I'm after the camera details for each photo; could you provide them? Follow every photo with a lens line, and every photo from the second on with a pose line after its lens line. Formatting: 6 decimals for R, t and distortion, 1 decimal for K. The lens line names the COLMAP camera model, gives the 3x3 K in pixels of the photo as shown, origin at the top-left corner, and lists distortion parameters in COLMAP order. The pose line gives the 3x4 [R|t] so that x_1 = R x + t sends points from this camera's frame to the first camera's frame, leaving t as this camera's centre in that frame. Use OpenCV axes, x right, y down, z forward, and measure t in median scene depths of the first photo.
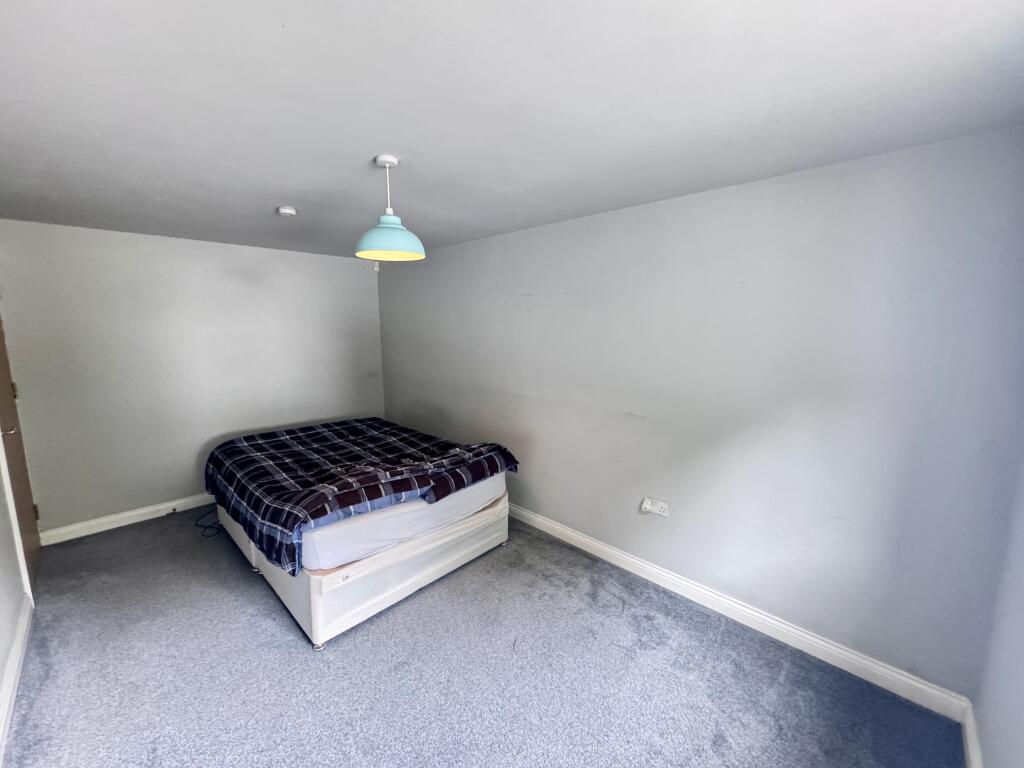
lens RADIAL K [[407.5, 0, 516.0], [0, 407.5, 389.8], [0, 0, 1]] dist [-0.002960, 0.000595]
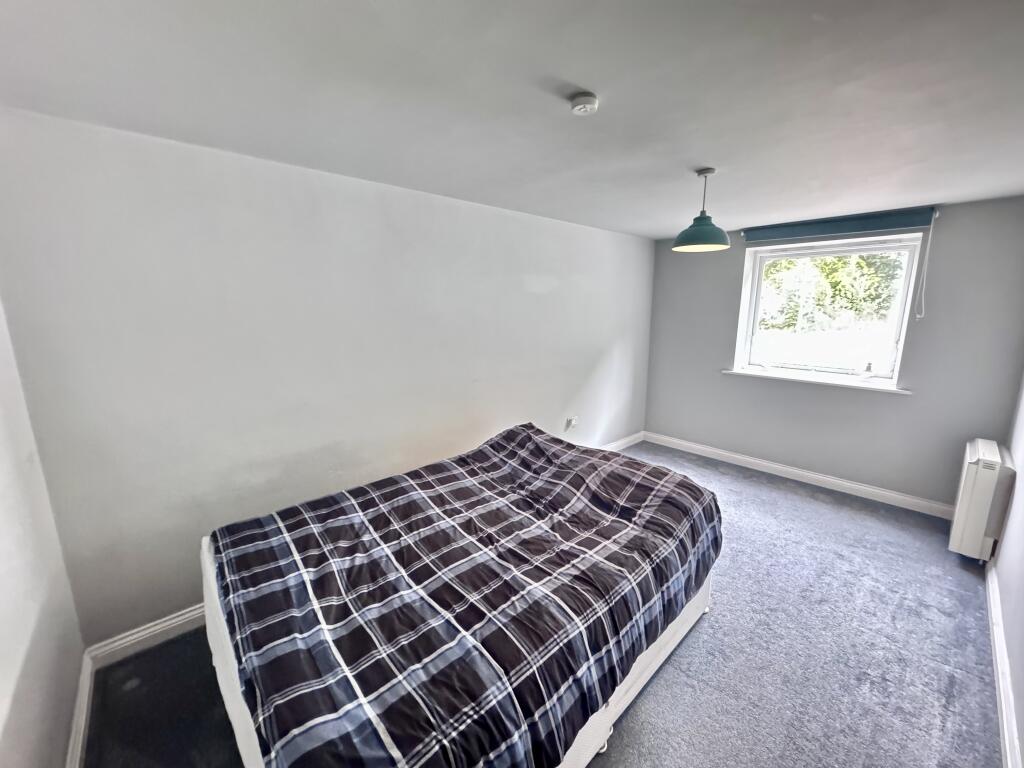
lens RADIAL K [[407.5, 0, 510.2], [0, 407.5, 381.9], [0, 0, 1]] dist [-0.002960, 0.000595]
pose [[0.068739, -0.195358, 0.978320, -0.903778], [0.143592, 0.972366, 0.184080, -0.144508], [-0.987247, 0.127825, 0.094891, 0.813043]]
